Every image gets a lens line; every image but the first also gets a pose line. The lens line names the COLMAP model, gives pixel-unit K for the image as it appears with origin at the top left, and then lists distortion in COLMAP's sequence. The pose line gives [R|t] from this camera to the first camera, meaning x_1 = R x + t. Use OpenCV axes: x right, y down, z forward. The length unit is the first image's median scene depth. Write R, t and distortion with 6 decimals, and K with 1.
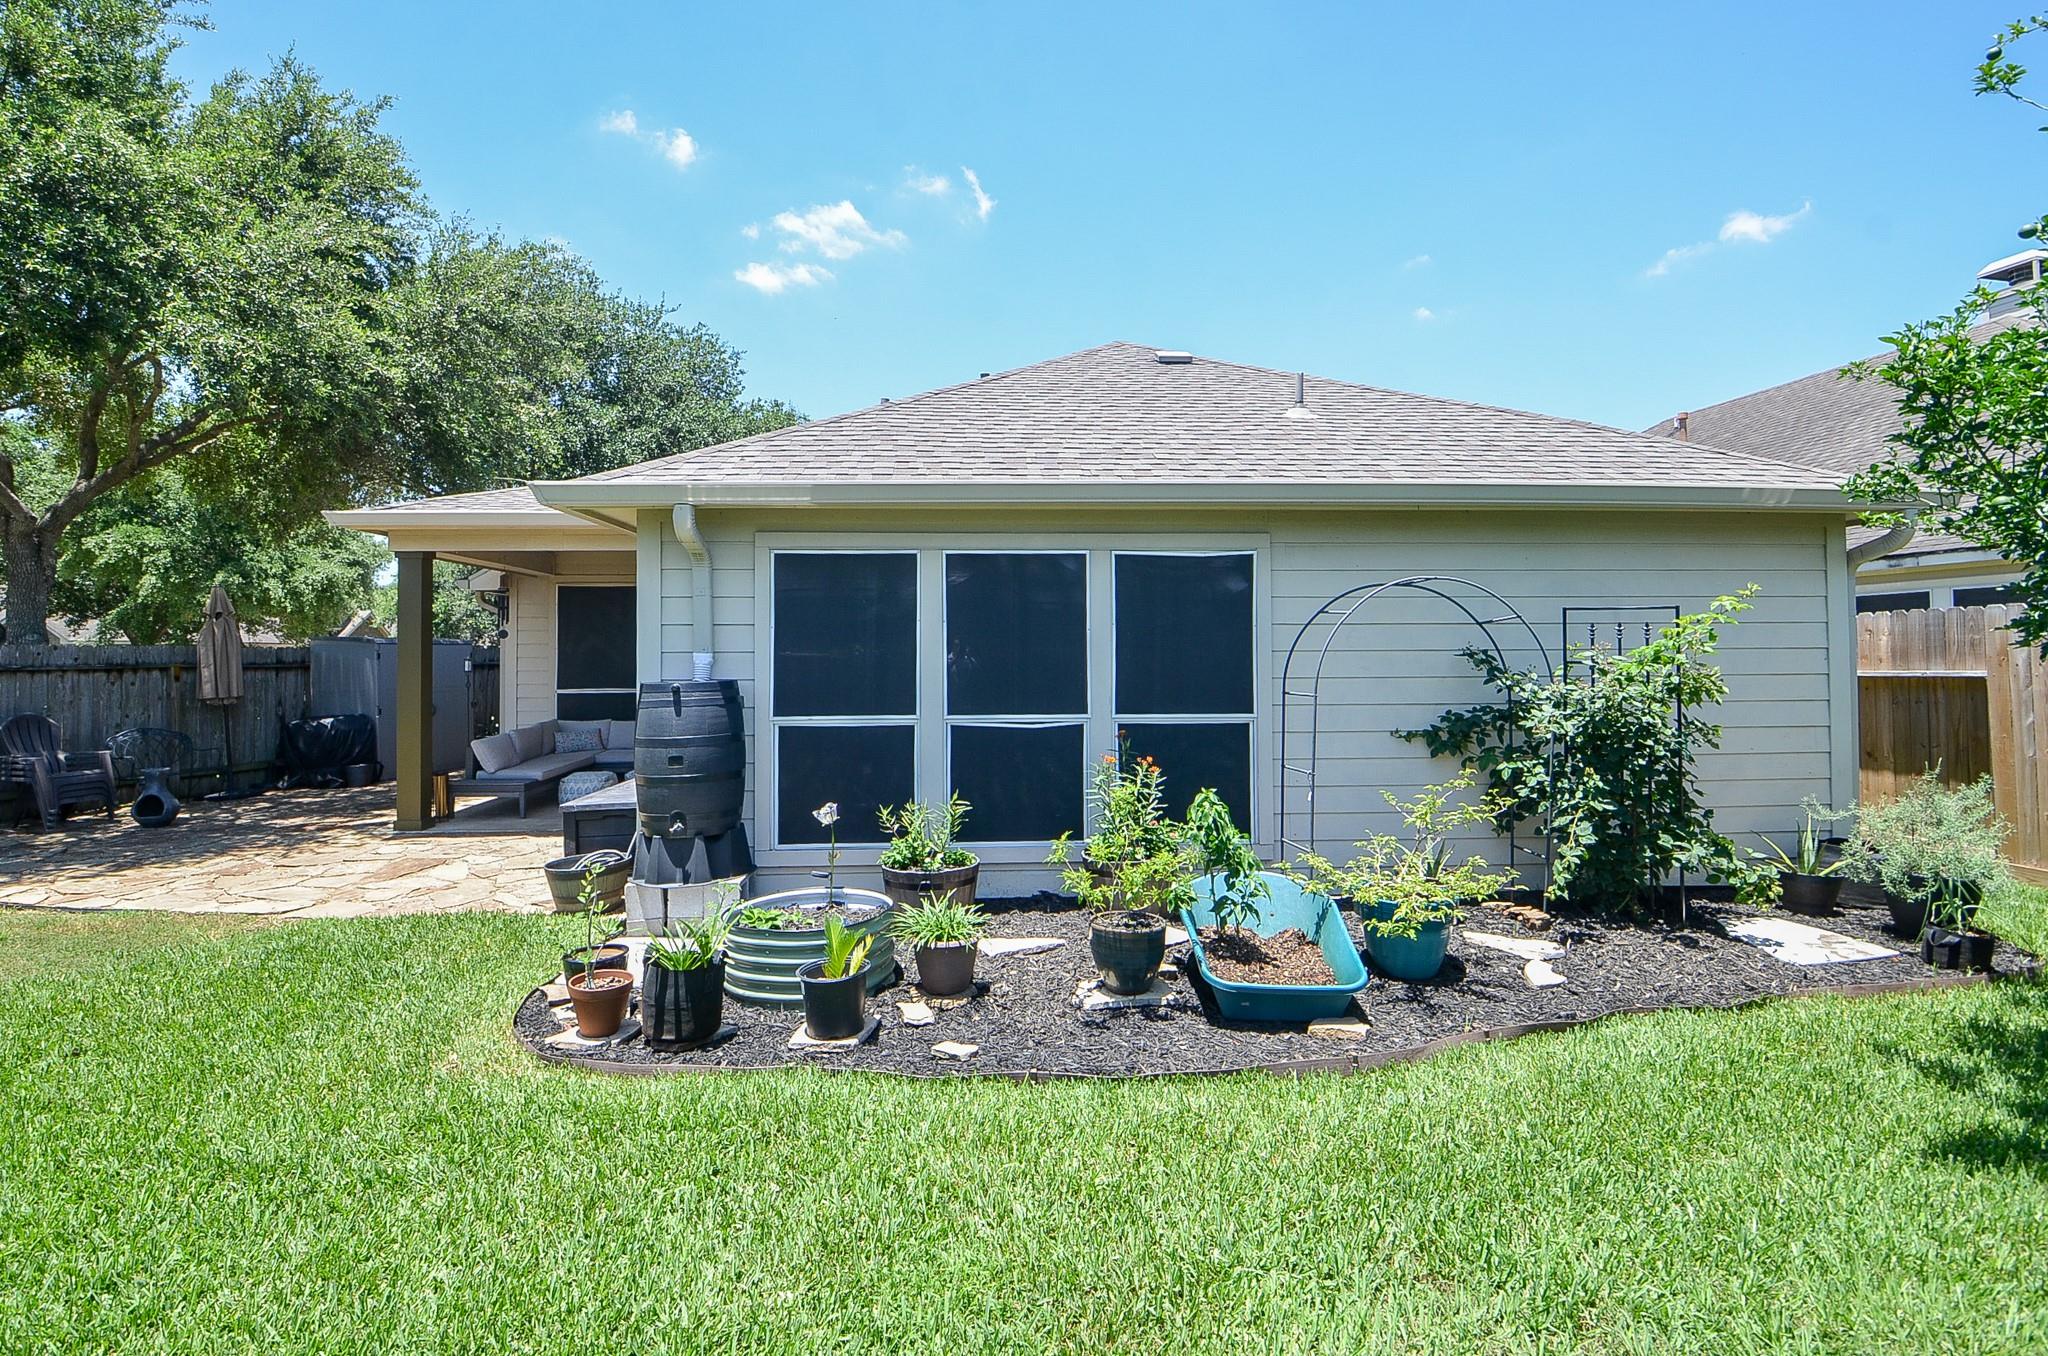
lens RADIAL K [[955.6, 0, 1020.6], [0, 955.6, 642.2], [0, 0, 1]] dist [-0.014014, -0.000374]
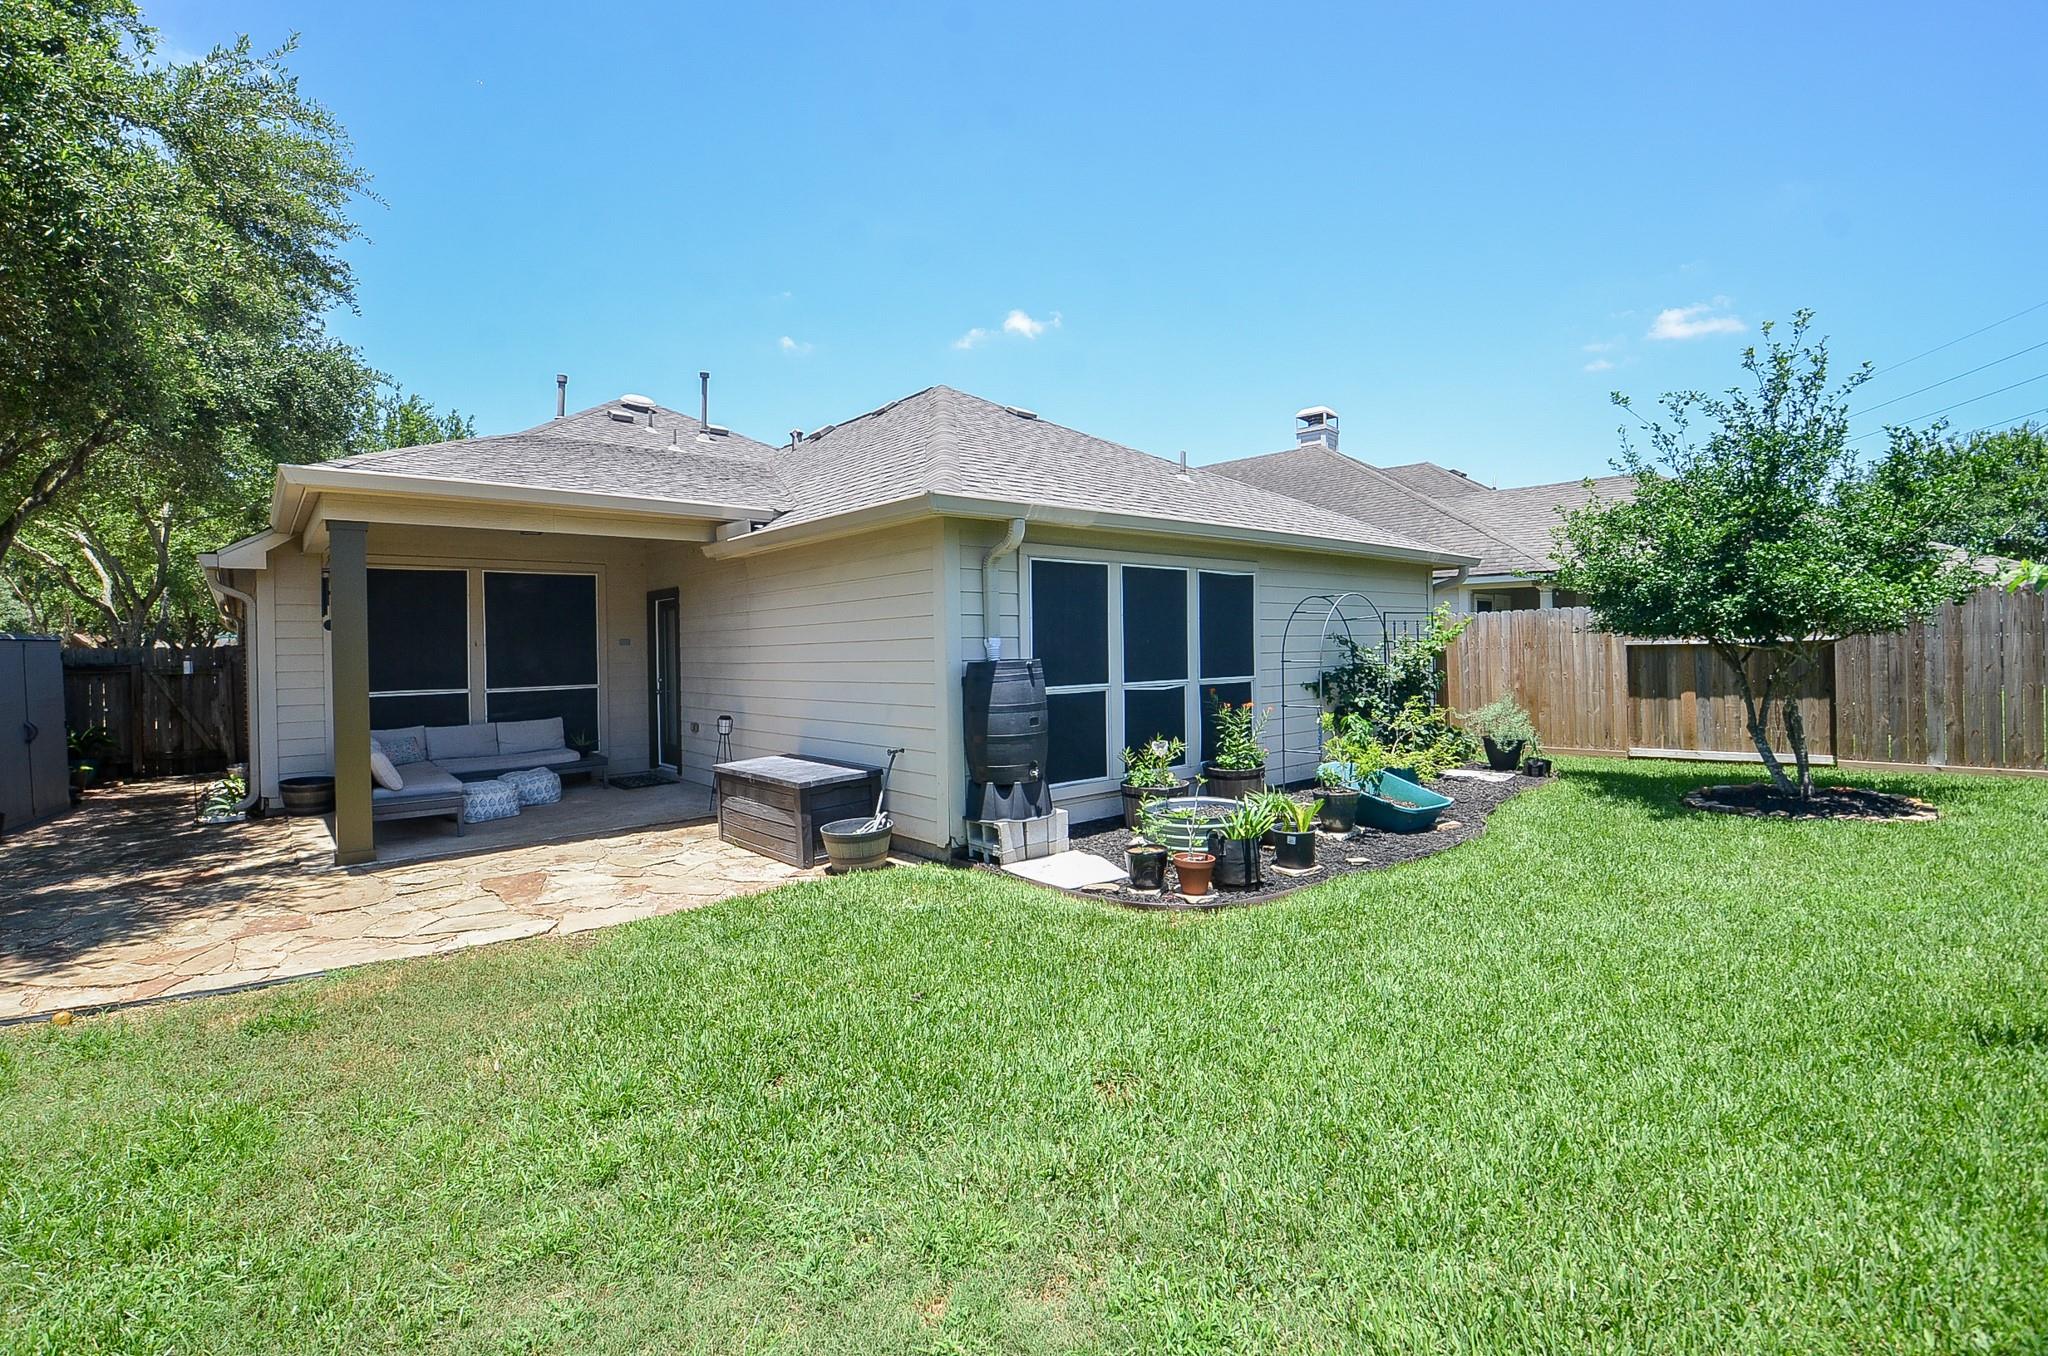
lens RADIAL K [[898.3, 0, 1021.2], [0, 898.3, 661.0], [0, 0, 1]] dist [-0.030783, -0.002574]
pose [[0.800702, -0.019823, 0.598734, -0.954702], [0.006451, 0.999680, 0.024470, 0.012151], [-0.599028, -0.015731, 0.800574, 0.041039]]
